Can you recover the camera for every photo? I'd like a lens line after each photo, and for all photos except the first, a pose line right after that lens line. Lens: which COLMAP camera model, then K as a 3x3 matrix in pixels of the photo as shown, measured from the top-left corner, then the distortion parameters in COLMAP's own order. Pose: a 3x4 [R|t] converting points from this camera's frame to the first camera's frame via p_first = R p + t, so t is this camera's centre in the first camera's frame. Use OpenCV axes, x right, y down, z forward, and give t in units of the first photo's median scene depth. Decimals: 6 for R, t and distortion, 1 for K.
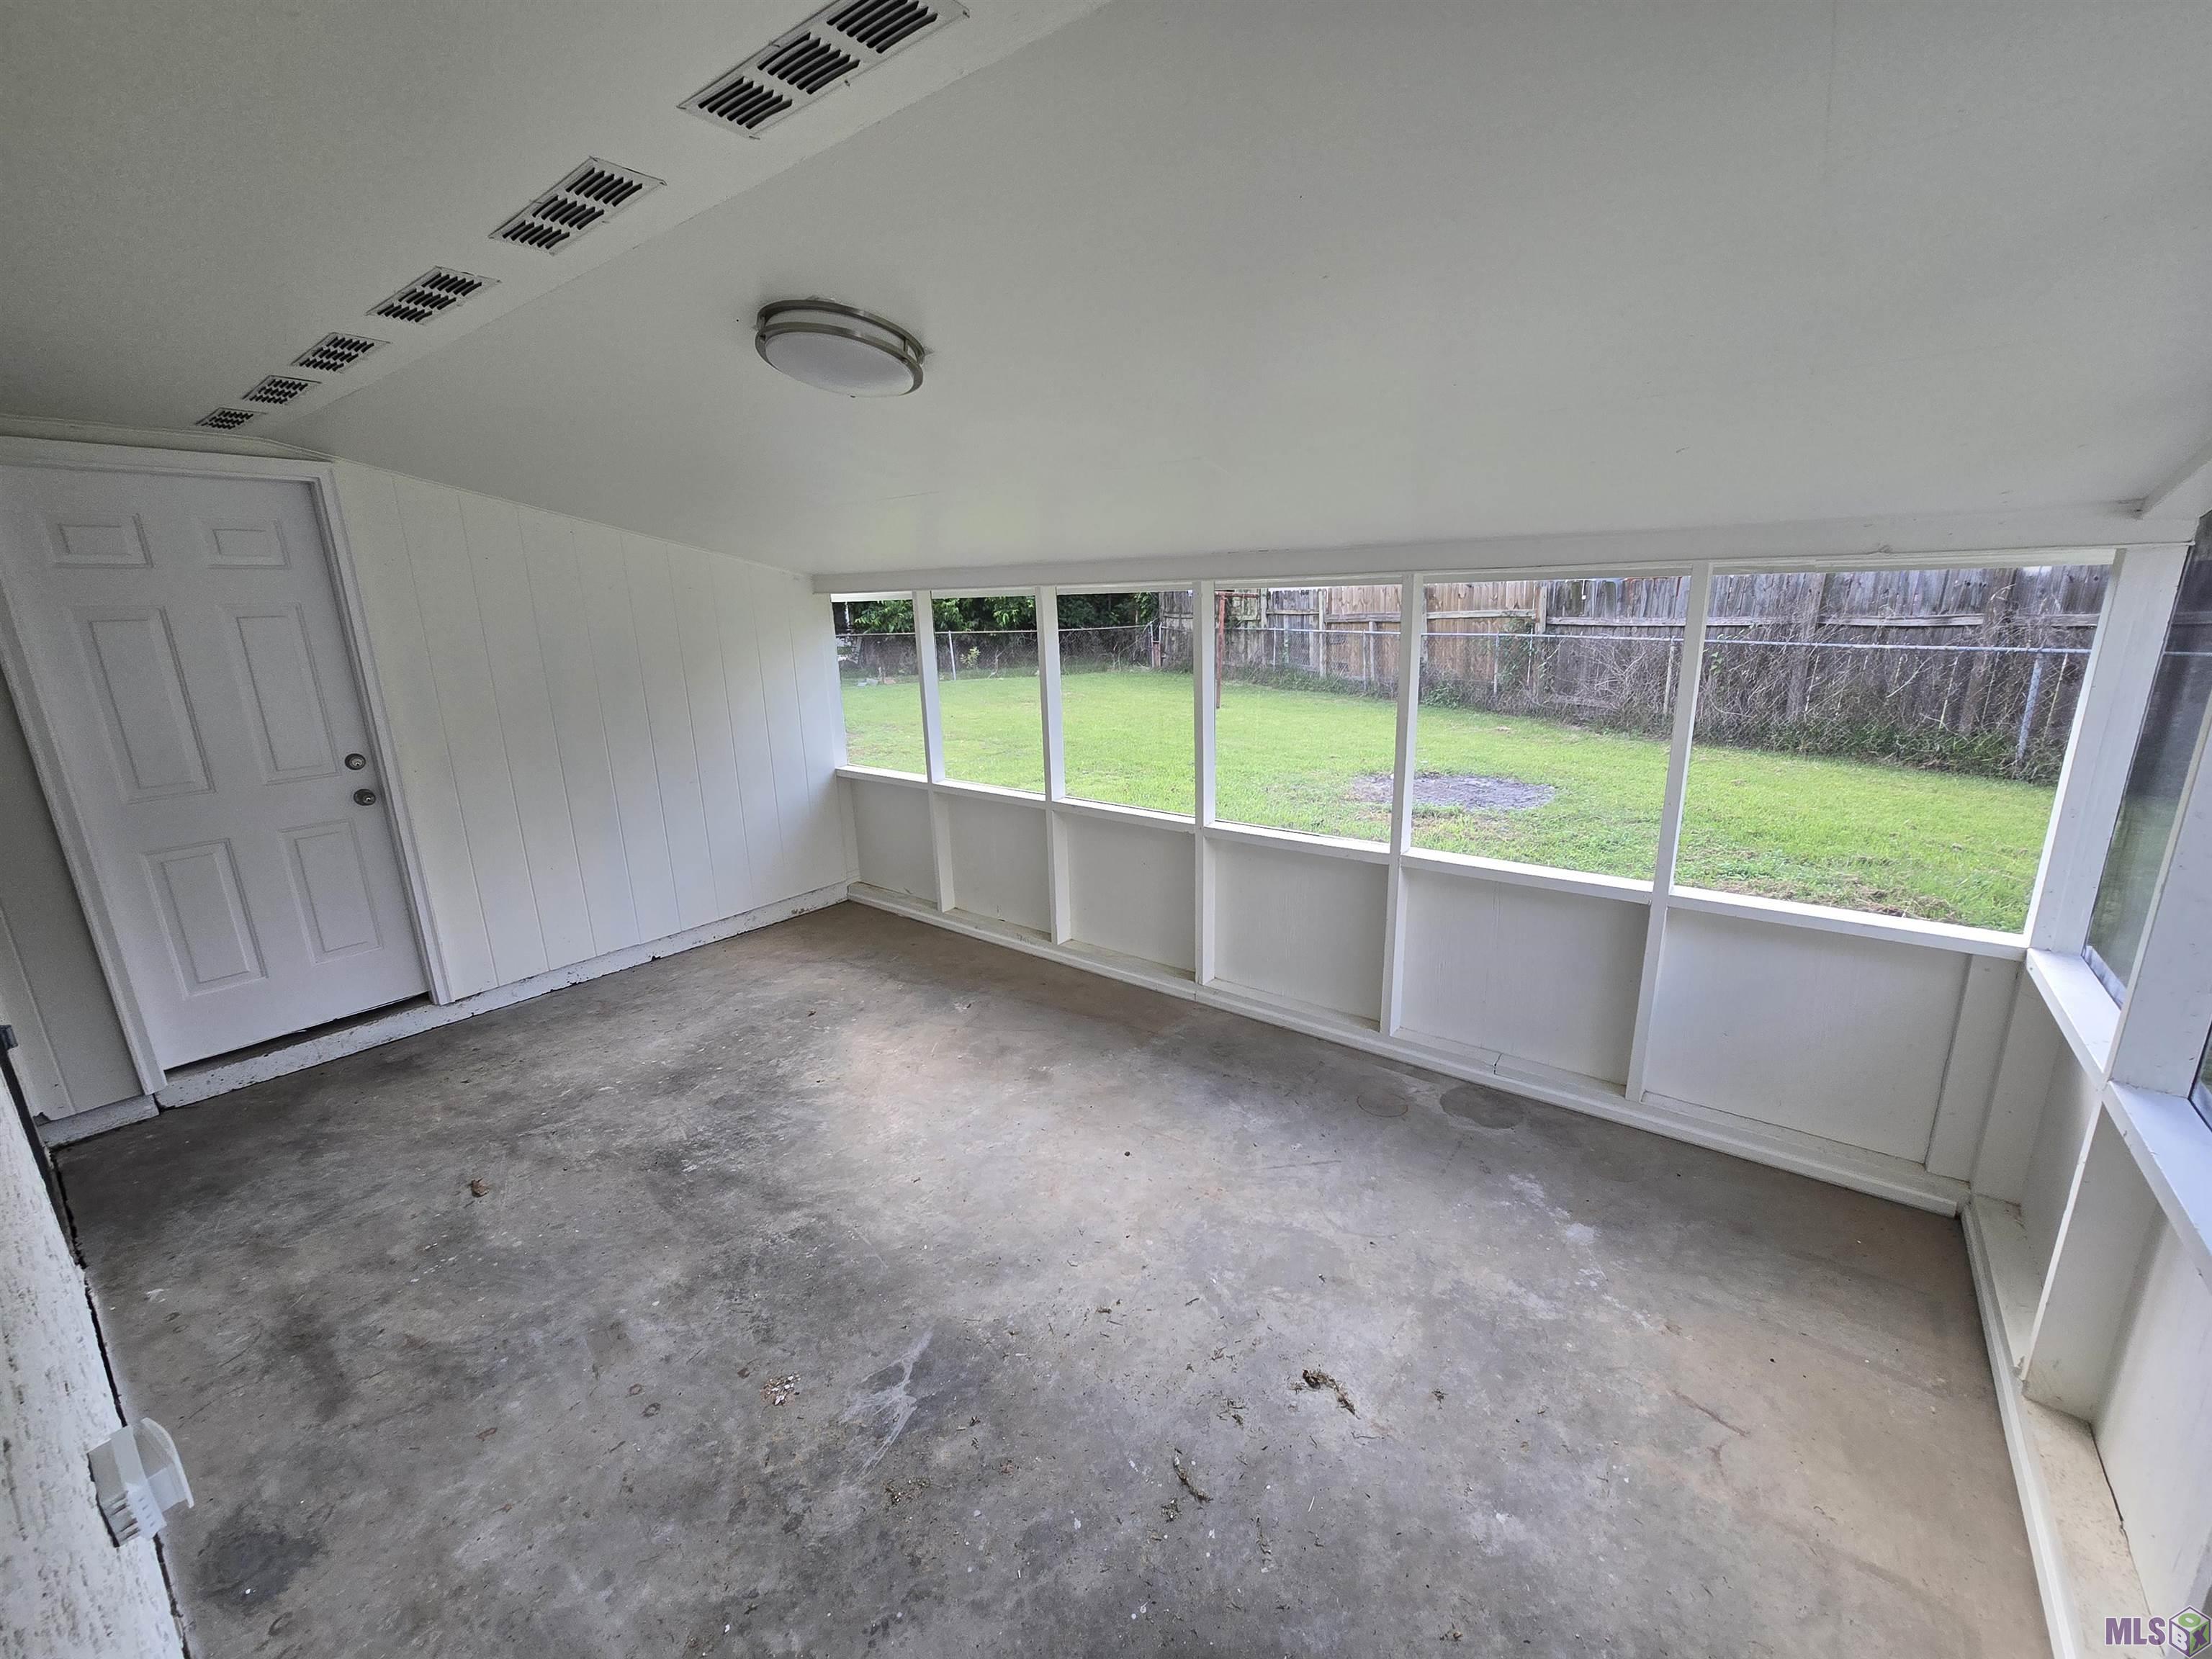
lens RADIAL K [[906.4, 0, 1113.4], [0, 906.4, 833.2], [0, 0, 1]] dist [-0.001584, -0.000882]
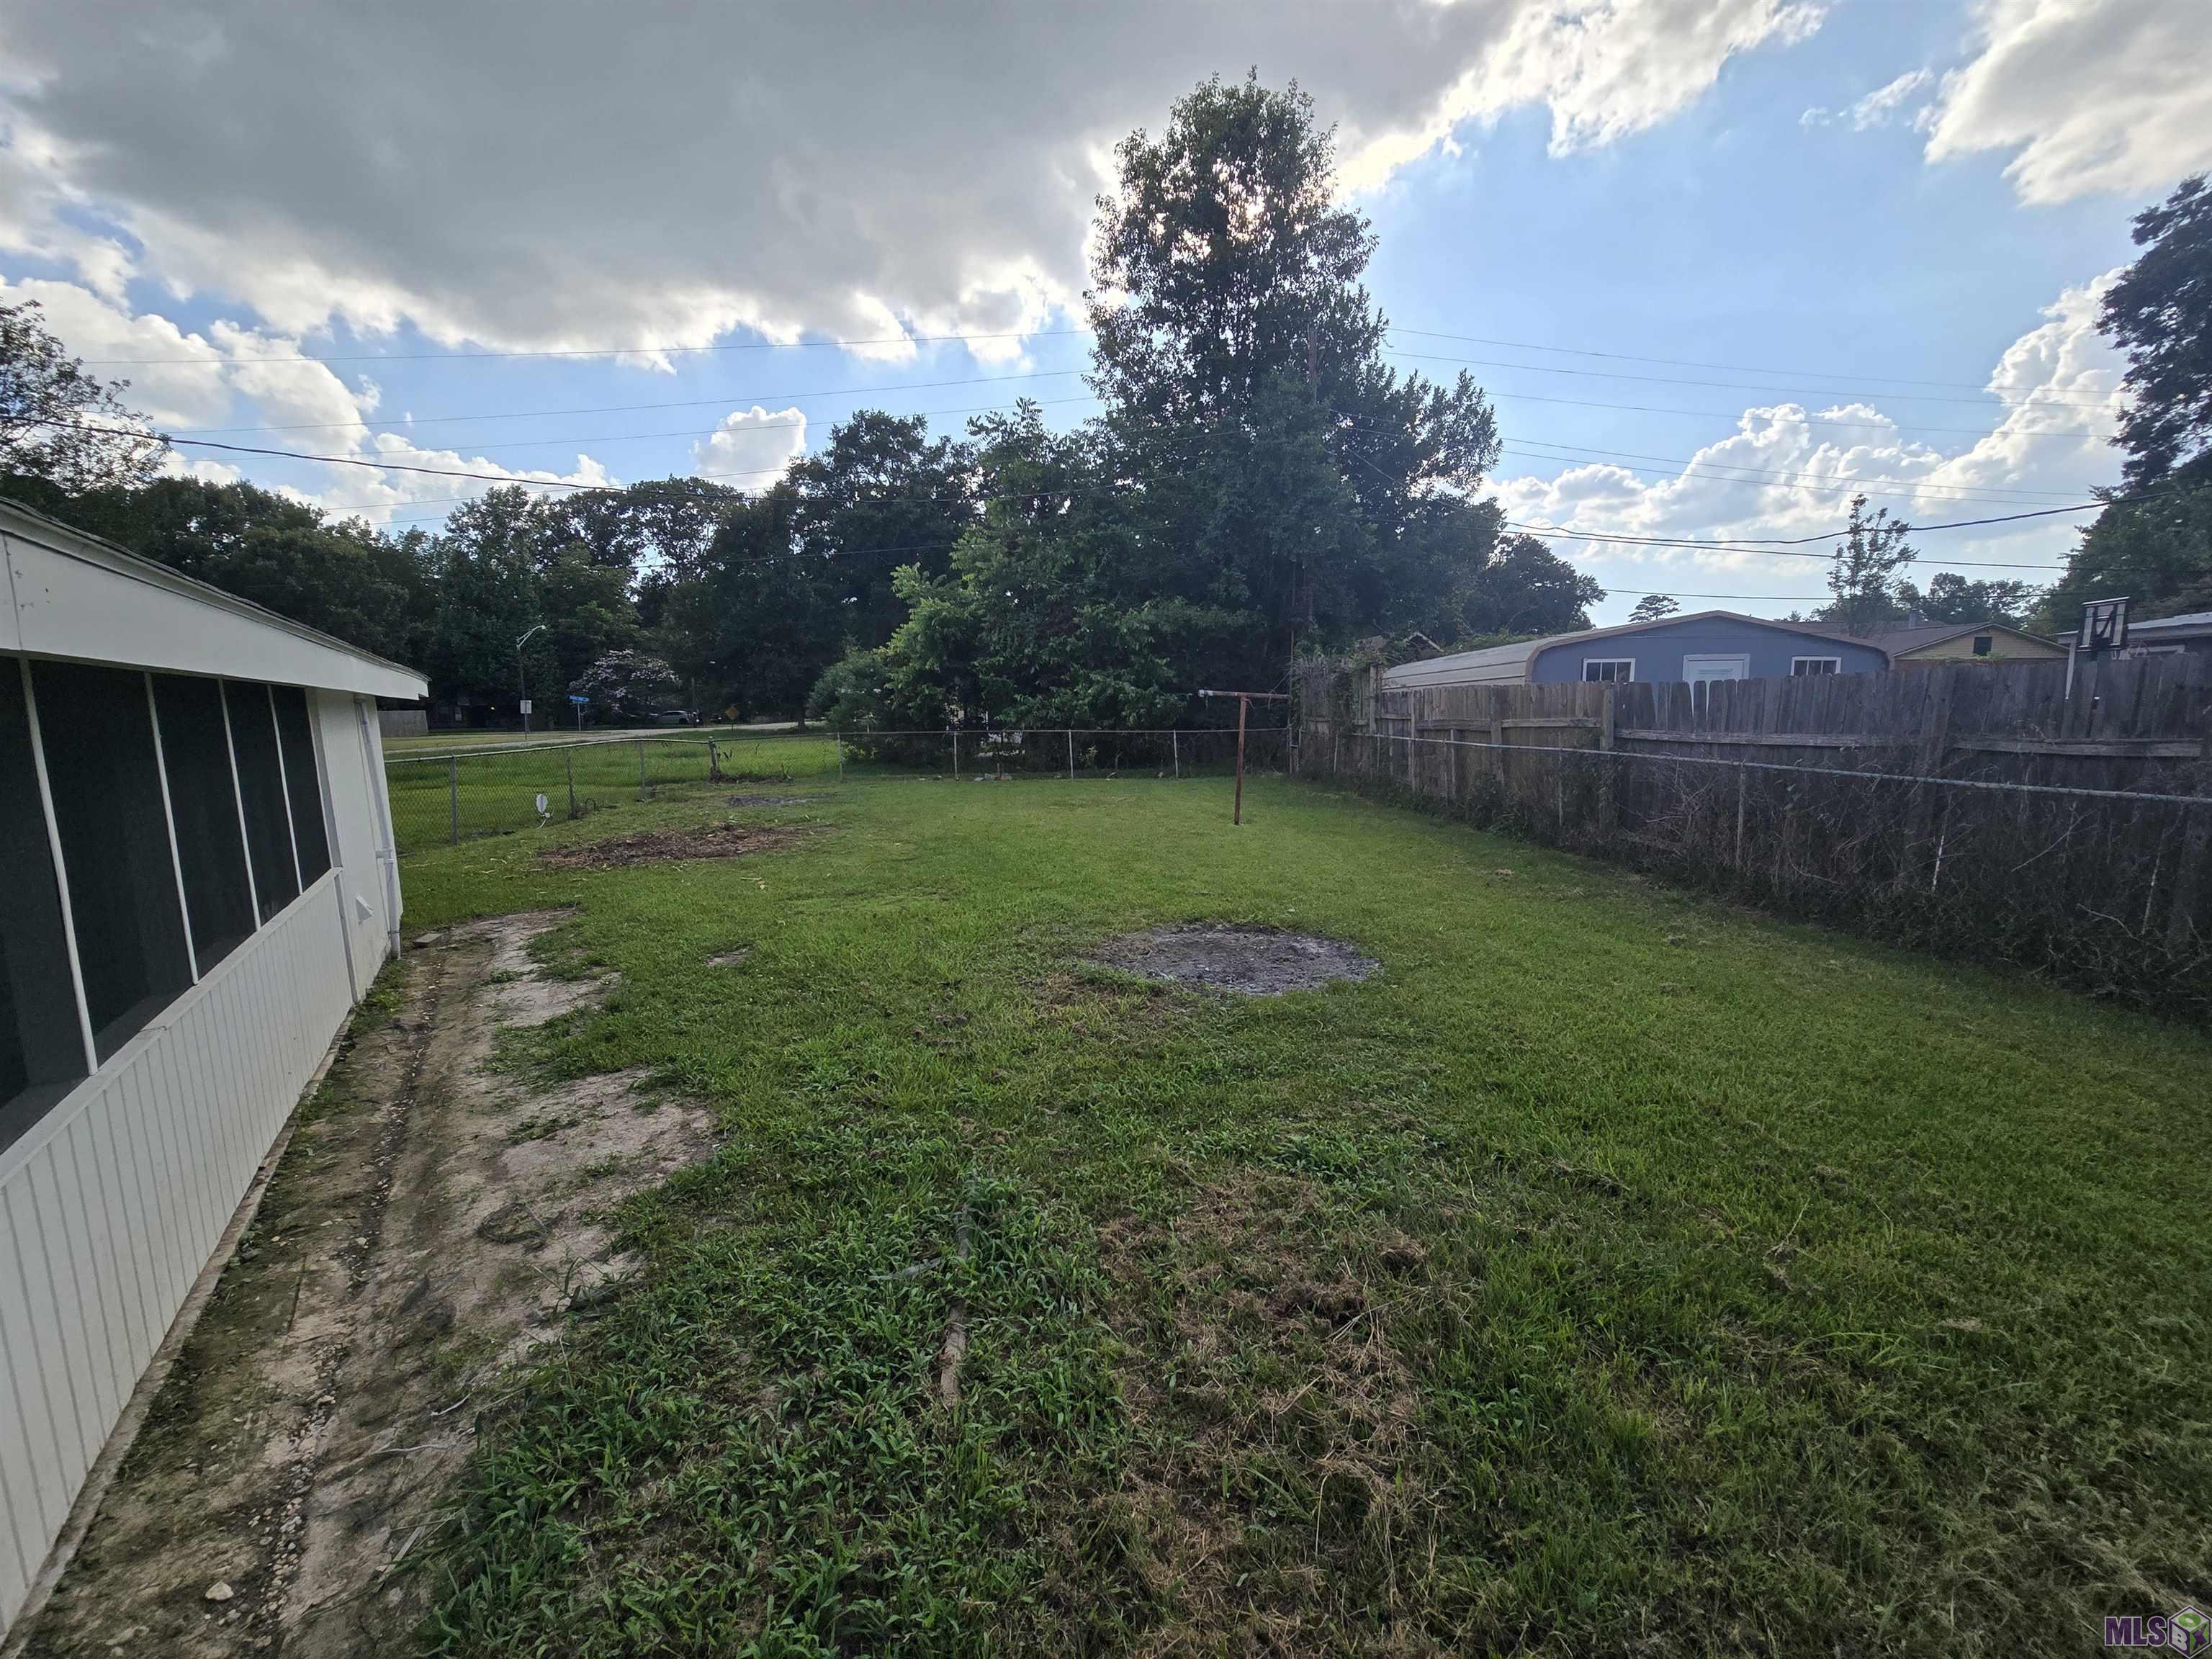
lens RADIAL K [[906.4, 0, 1105.4], [0, 906.4, 836.2], [0, 0, 1]] dist [-0.001584, -0.000882]
pose [[0.940440, 0.065213, -0.333646, 1.238529], [-0.099530, 0.991242, -0.086798, -0.155715], [0.325063, 0.114836, 0.938694, 0.607066]]
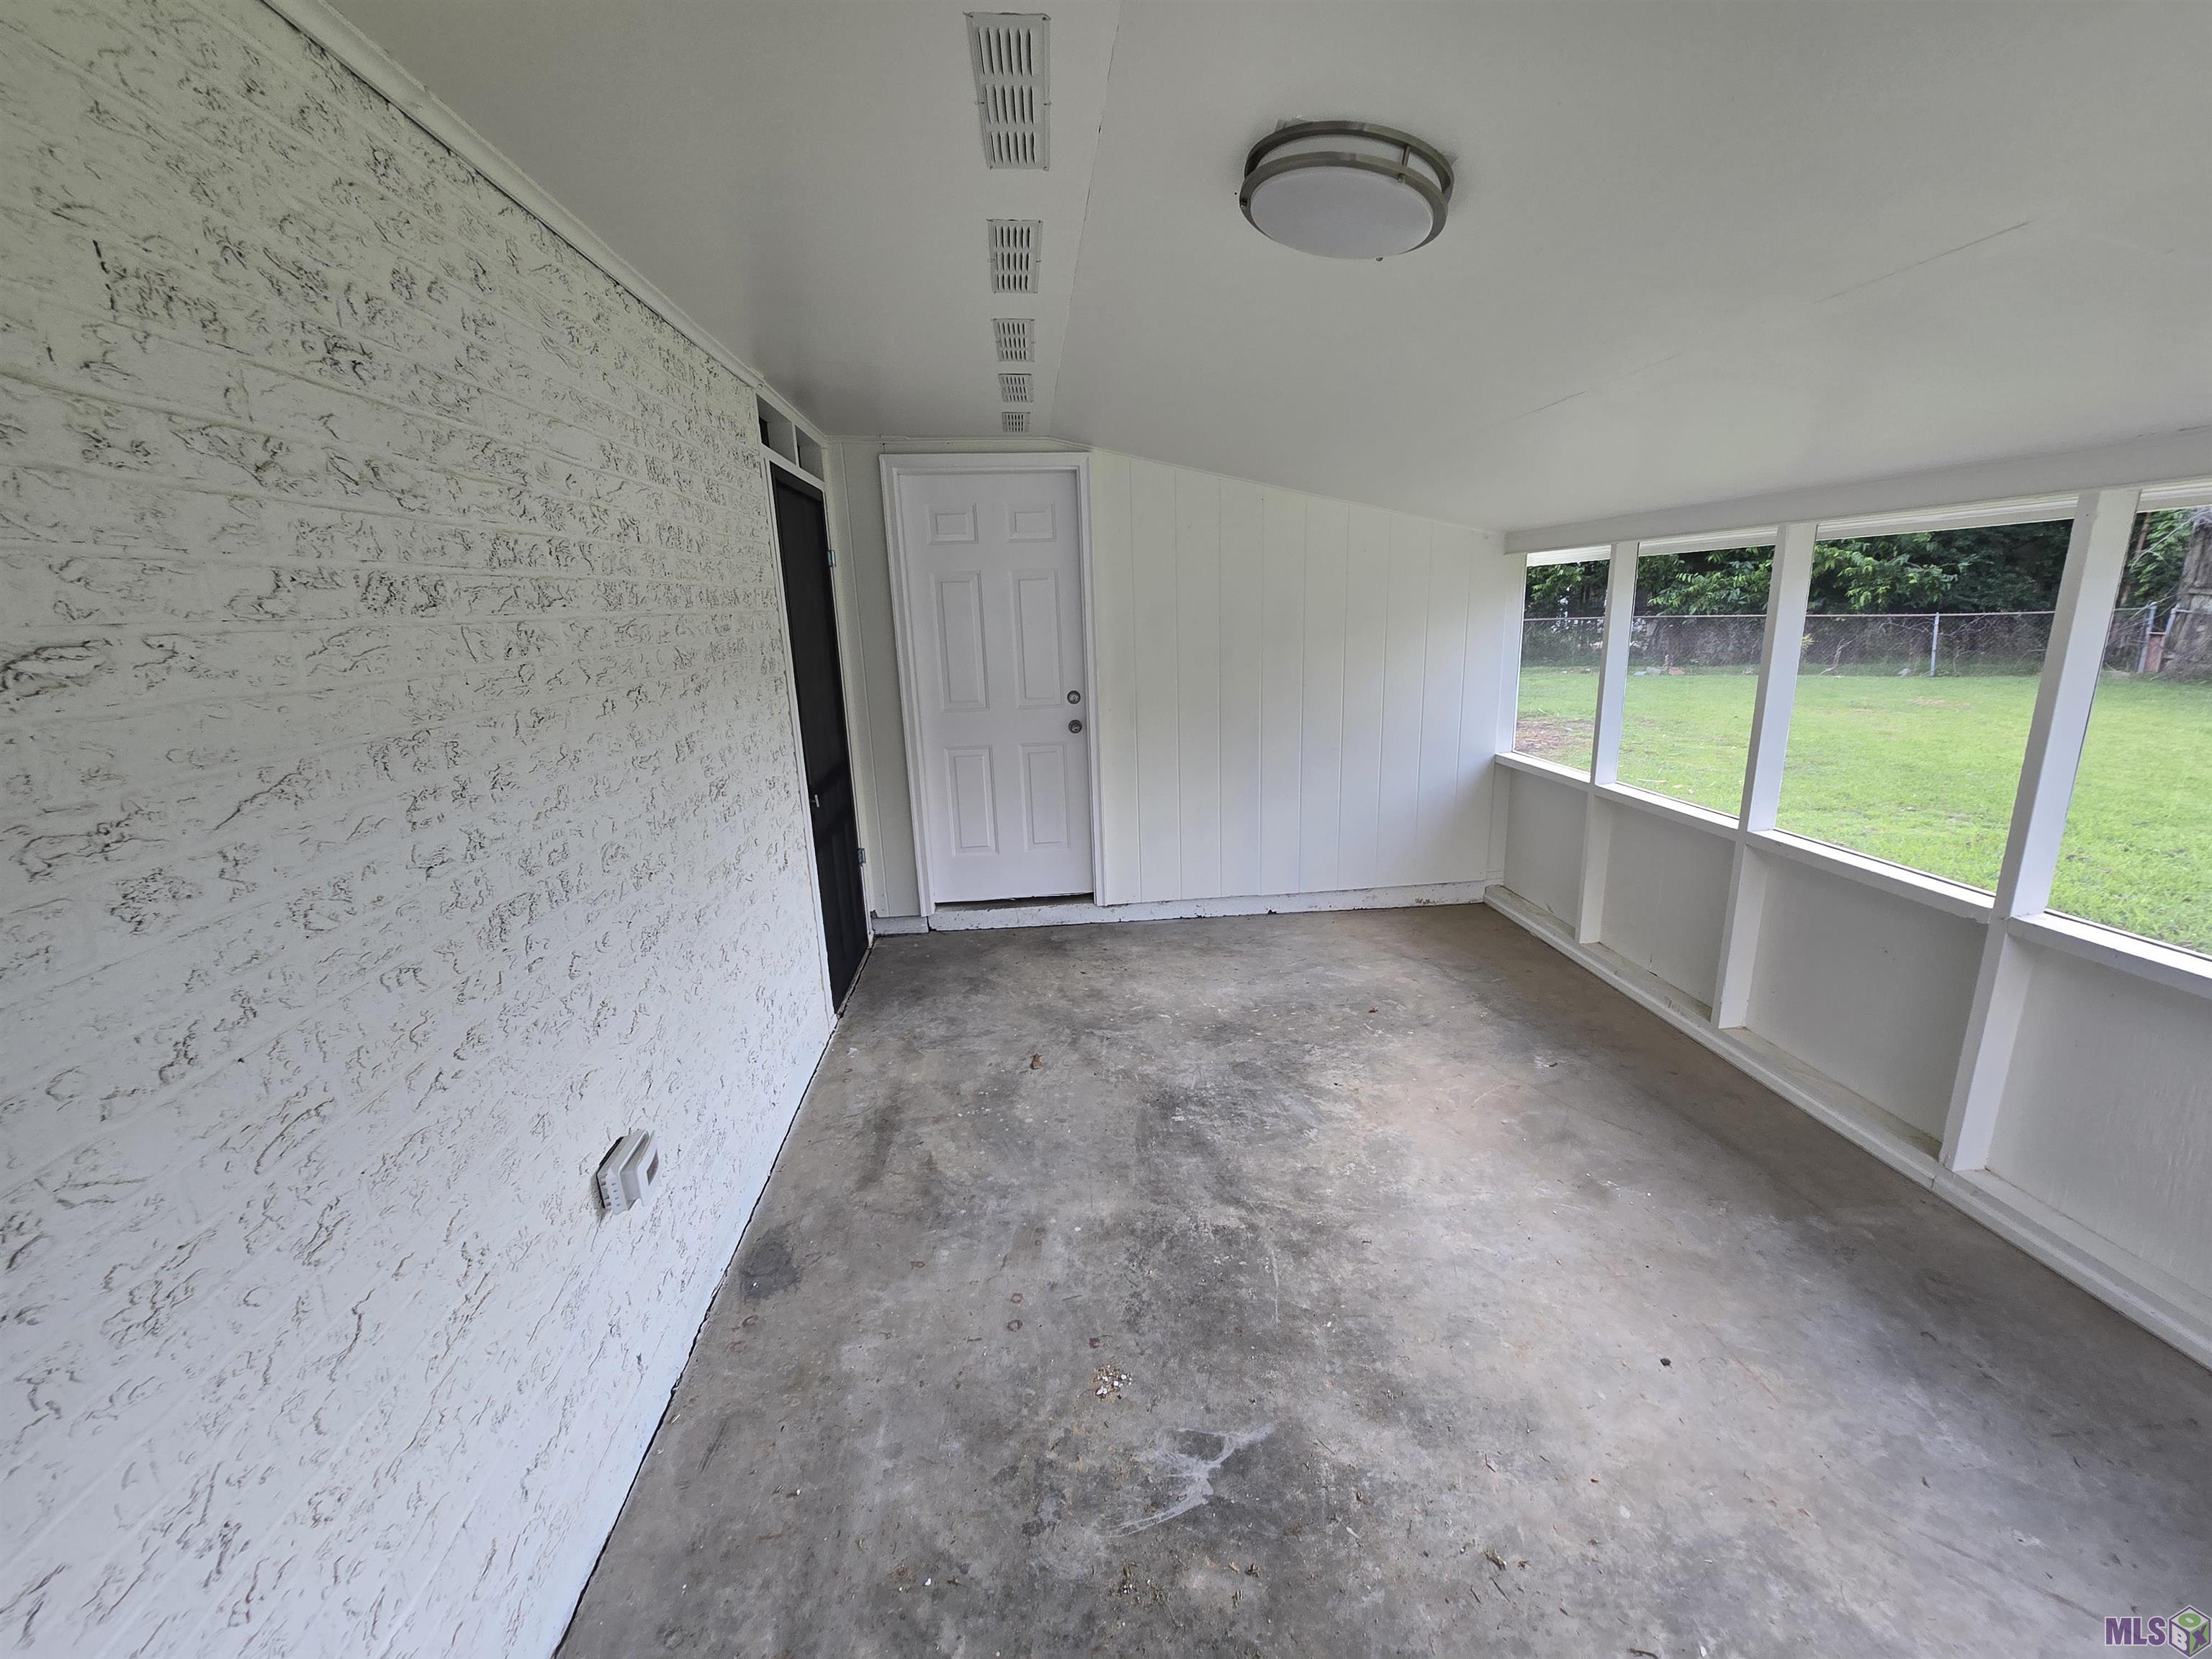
lens RADIAL K [[906.4, 0, 1108.9], [0, 906.4, 830.8], [0, 0, 1]] dist [-0.001584, -0.000882]
pose [[0.684172, 0.178911, -0.707036, 0.111305], [-0.168777, 0.981968, 0.085161, -0.013940], [0.709523, 0.061067, 0.702031, 0.179508]]
